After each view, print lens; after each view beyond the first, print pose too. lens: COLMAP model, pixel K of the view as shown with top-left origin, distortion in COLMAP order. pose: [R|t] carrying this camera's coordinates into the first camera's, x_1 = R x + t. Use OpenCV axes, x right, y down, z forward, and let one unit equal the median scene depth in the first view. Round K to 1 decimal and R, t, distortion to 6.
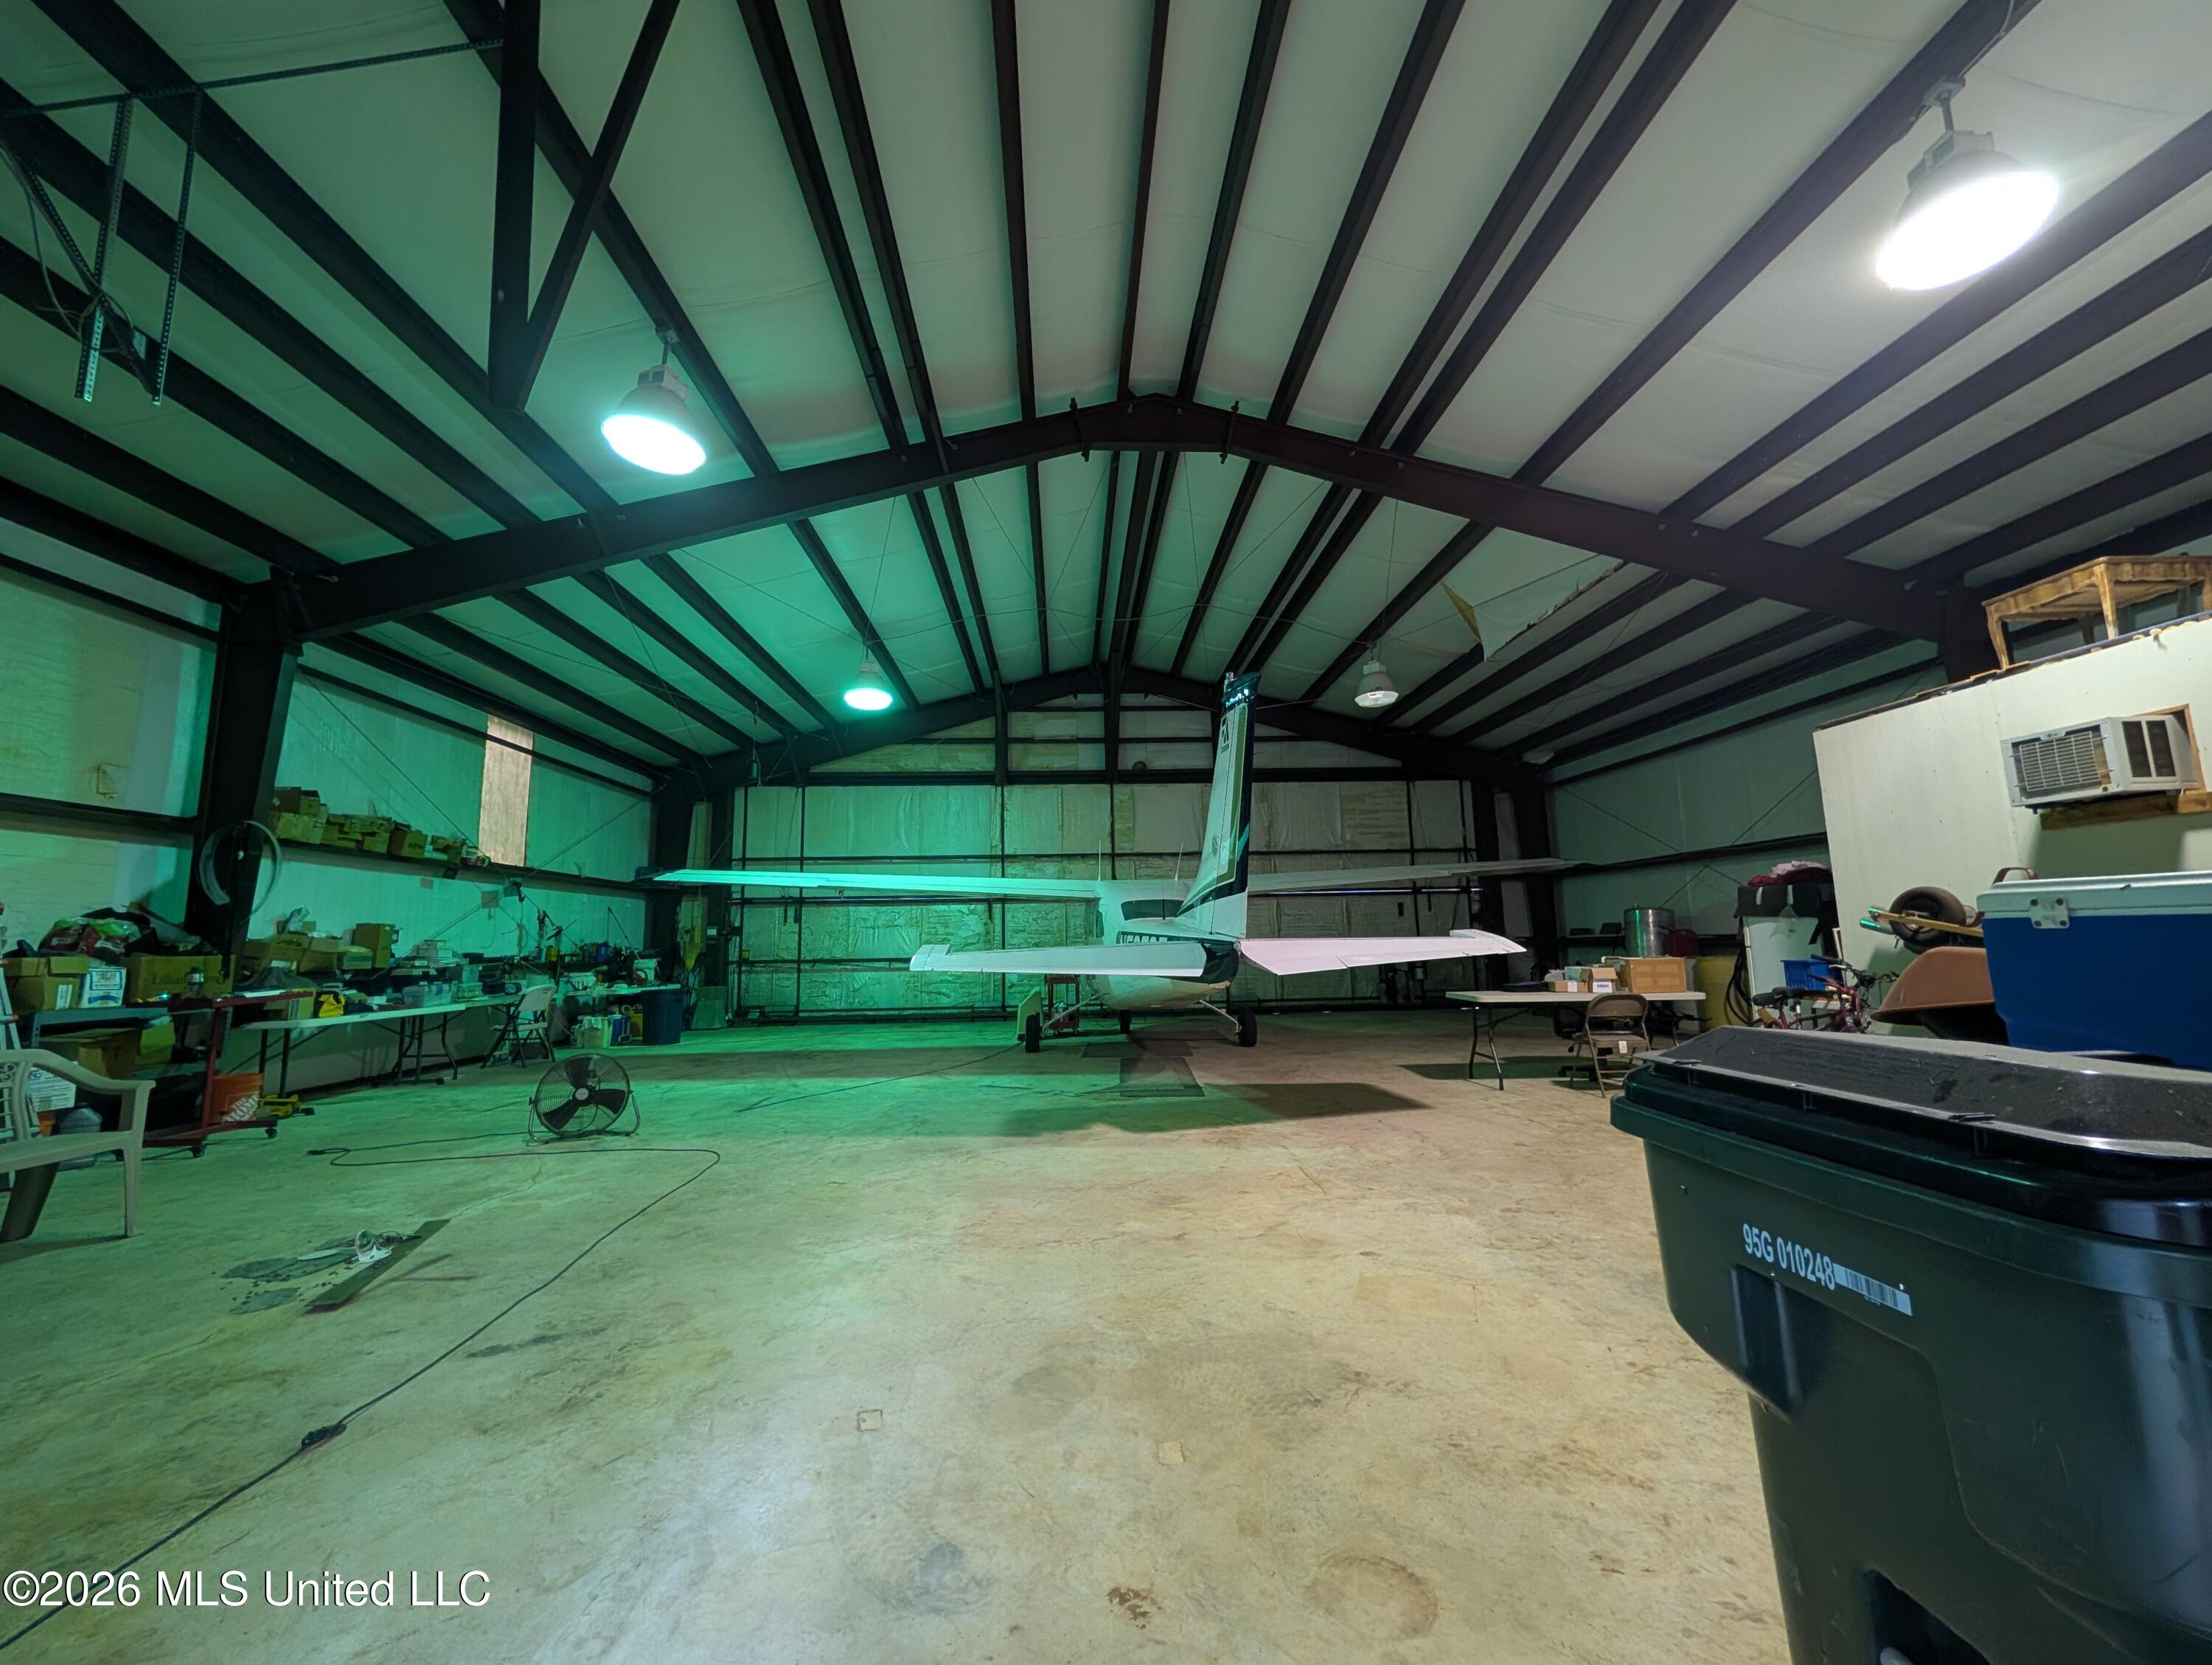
lens RADIAL K [[848.5, 0, 1102.2], [0, 848.5, 831.3], [0, 0, 1]] dist [0.000846, 0.000415]
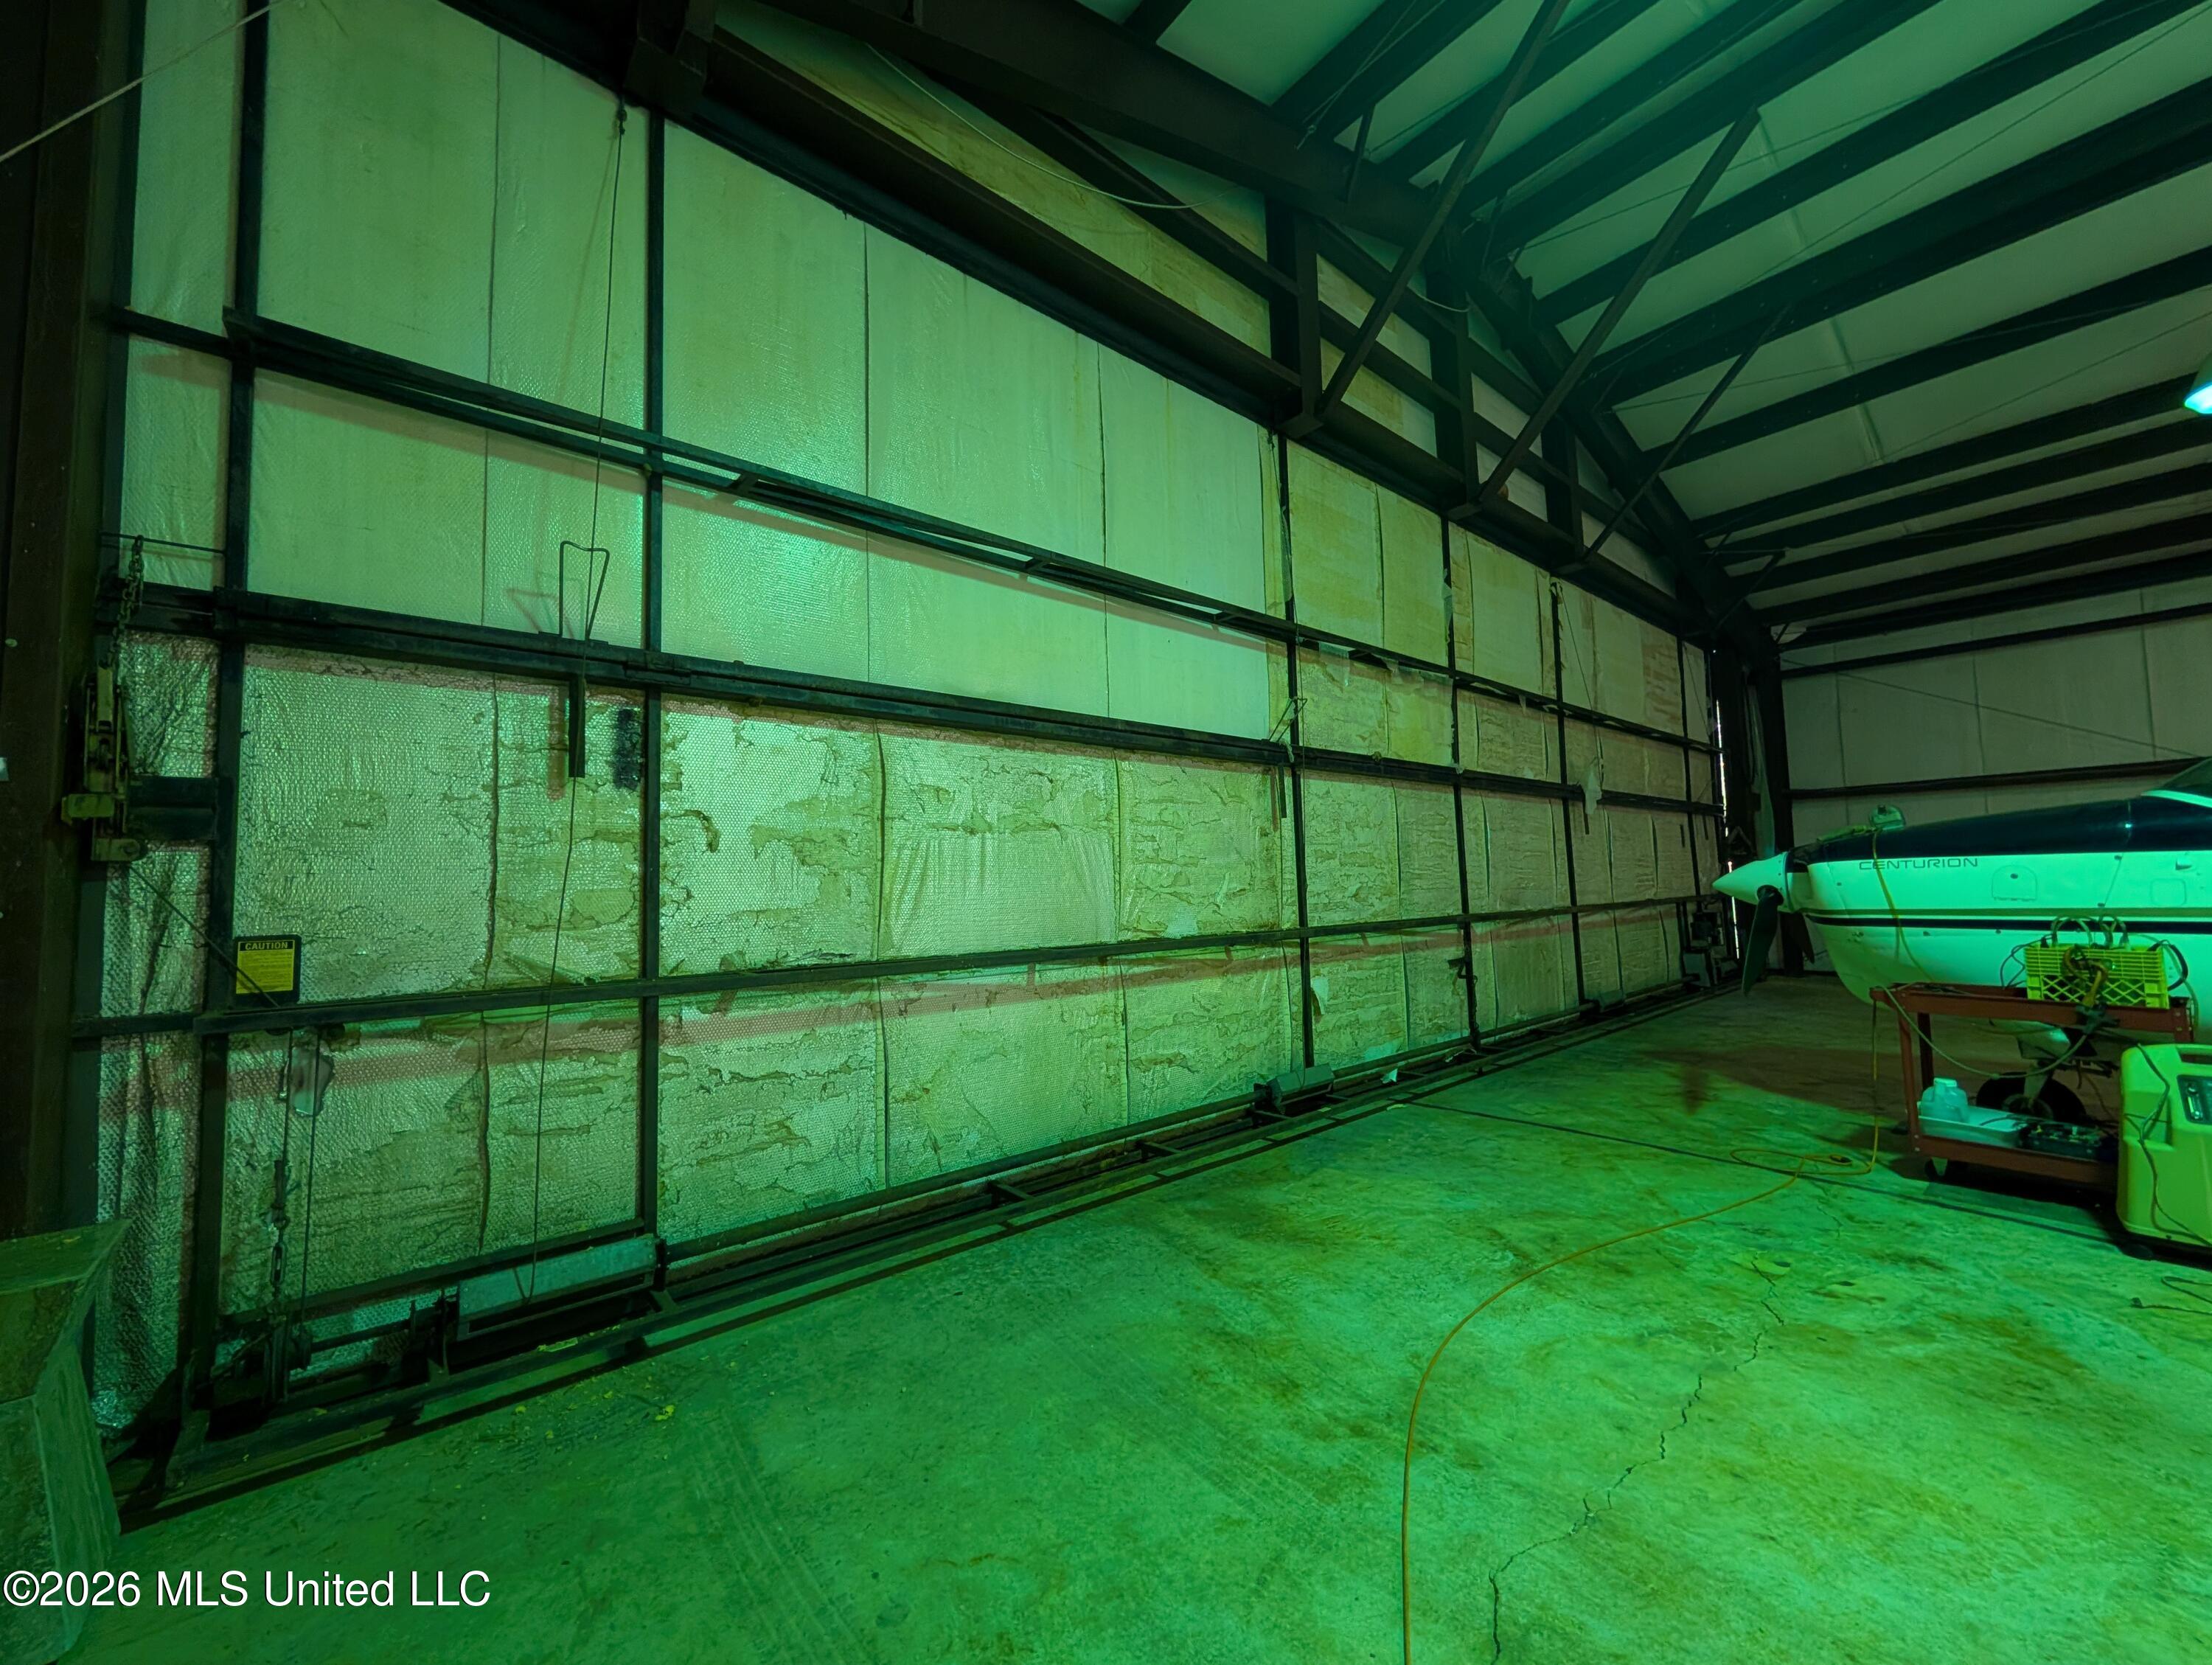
lens RADIAL K [[848.5, 0, 1103.6], [0, 848.5, 829.5], [0, 0, 1]] dist [0.000846, 0.000415]
pose [[0.800056, 0.041437, 0.598493, -0.872306], [-0.070674, 0.997175, 0.025436, 0.236061], [-0.595748, -0.062648, 0.800724, 1.757885]]
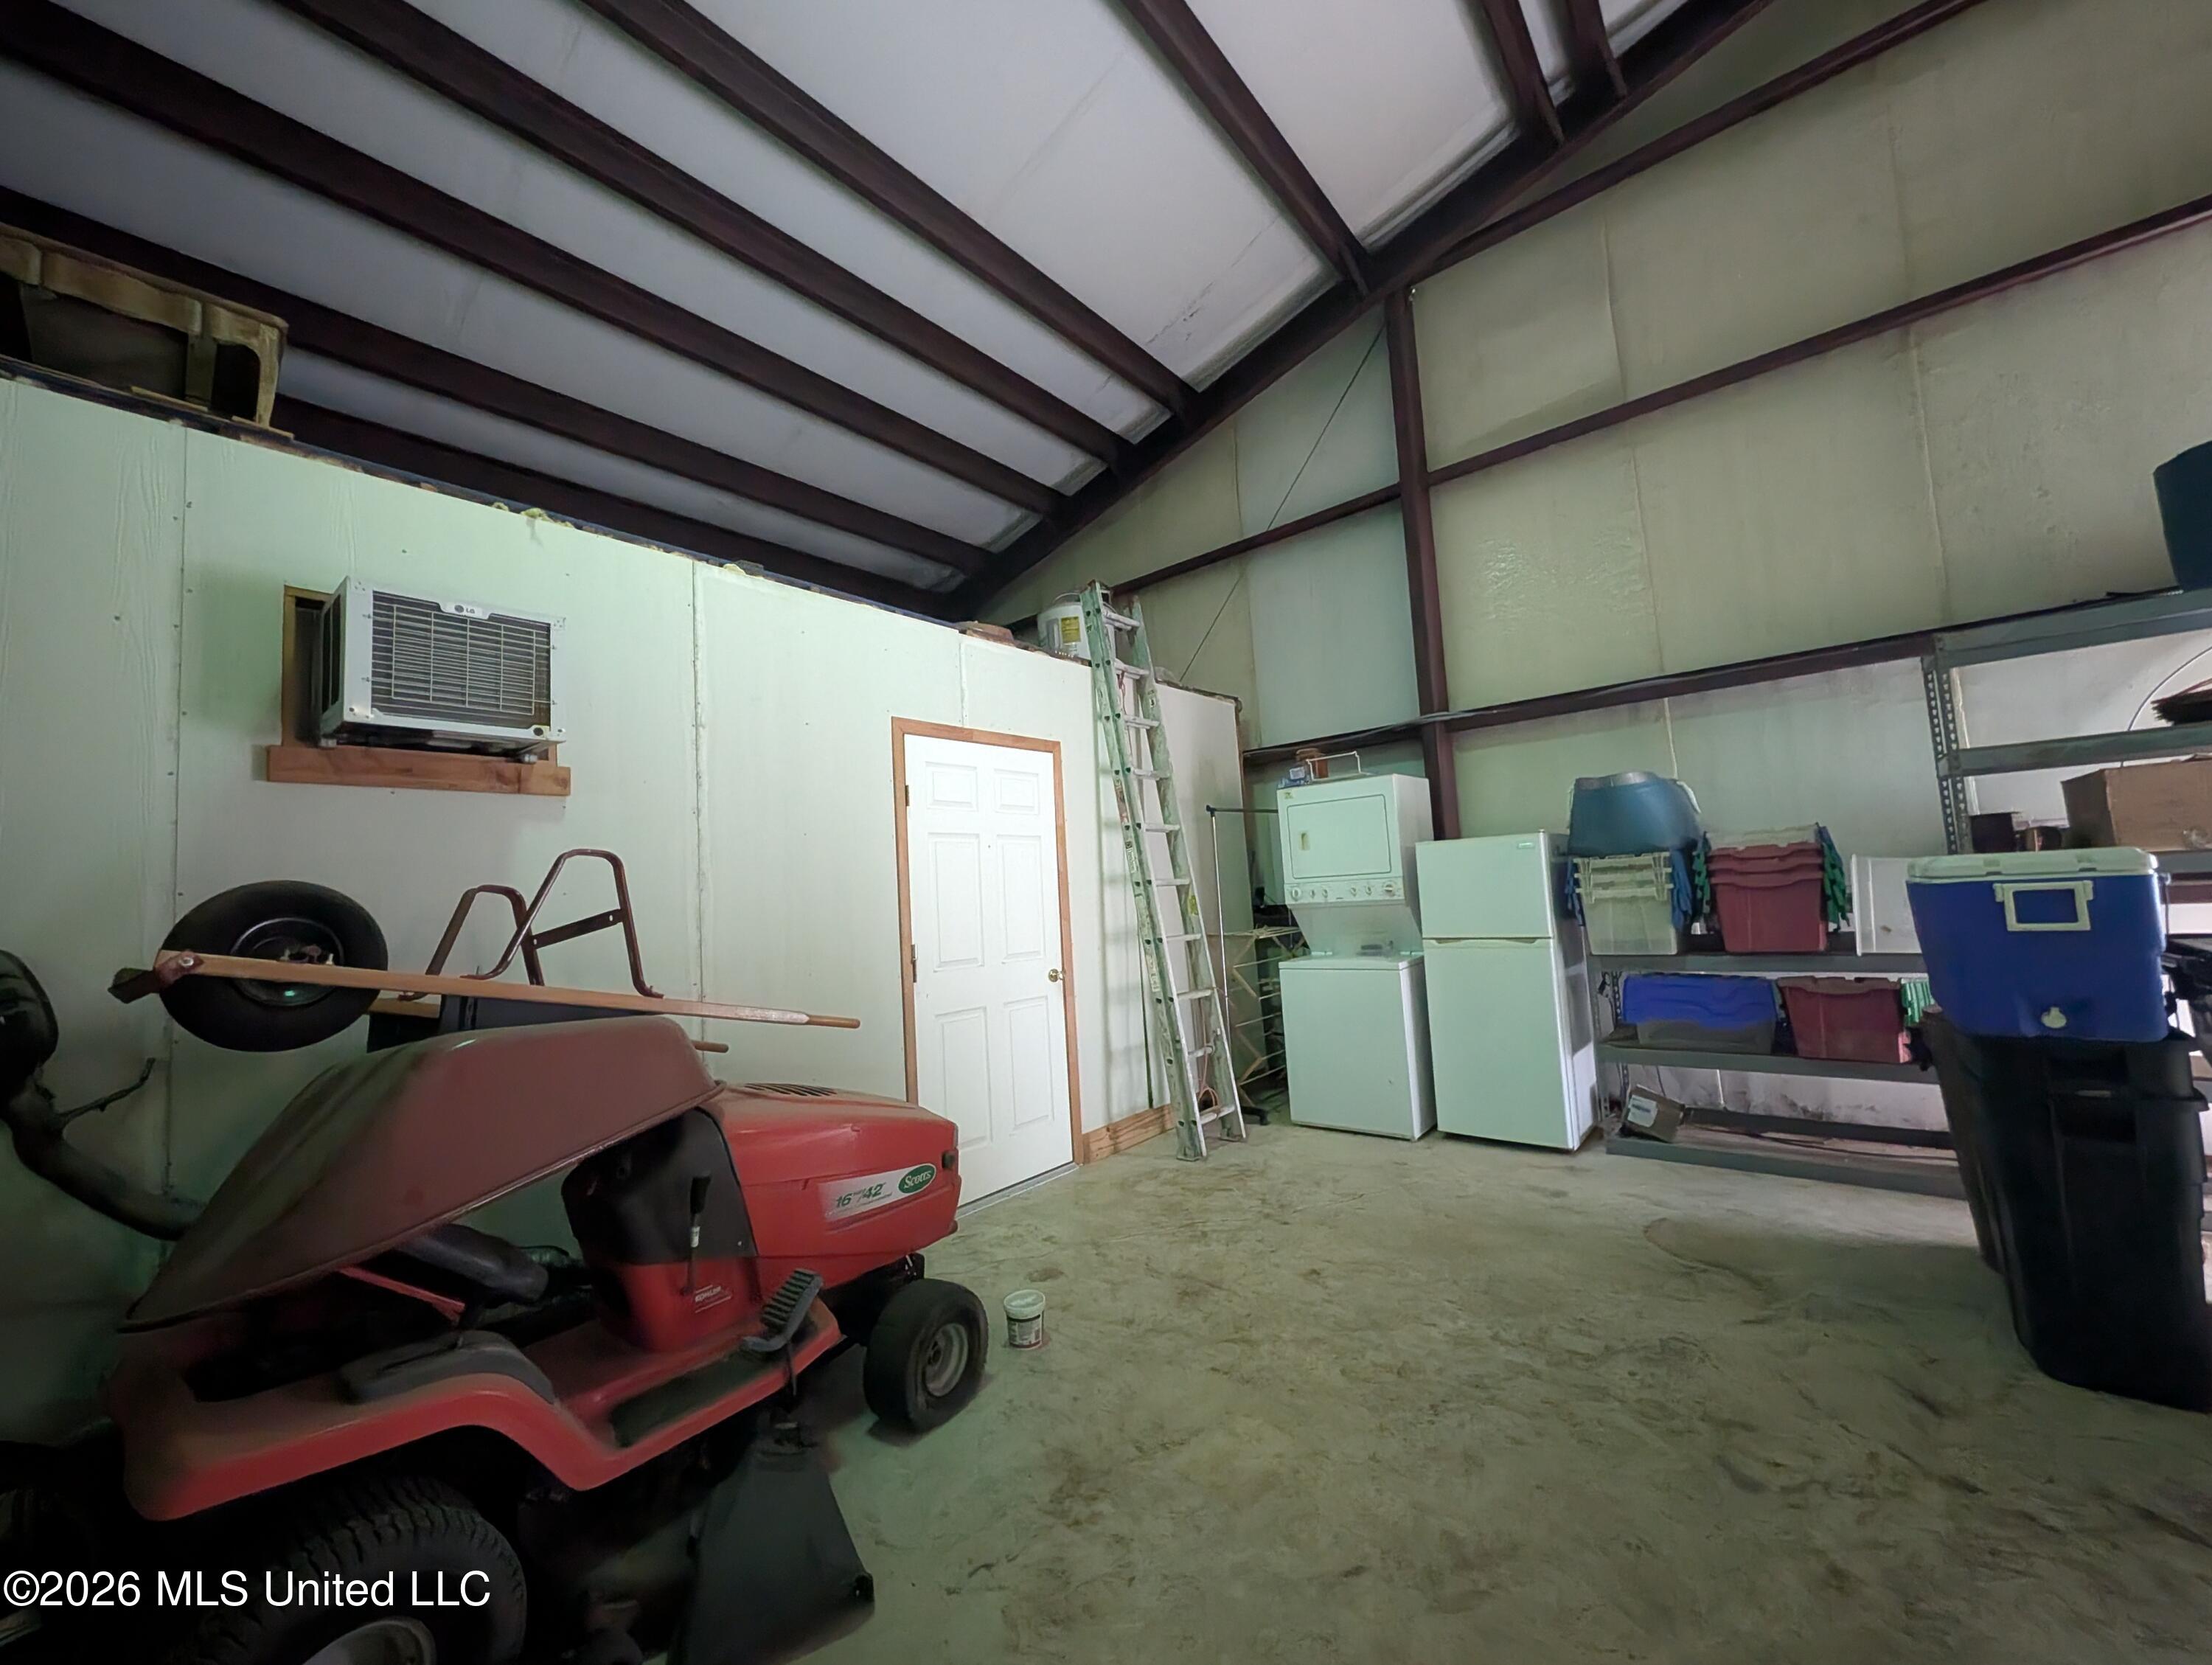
lens RADIAL K [[848.5, 0, 1105.2], [0, 848.5, 831.9], [0, 0, 1]] dist [0.000846, 0.000415]
pose [[-0.736069, 0.113364, 0.667346, 0.332404], [-0.018668, 0.982102, -0.187424, 0.076064], [-0.676649, -0.150415, -0.720779, 0.735993]]
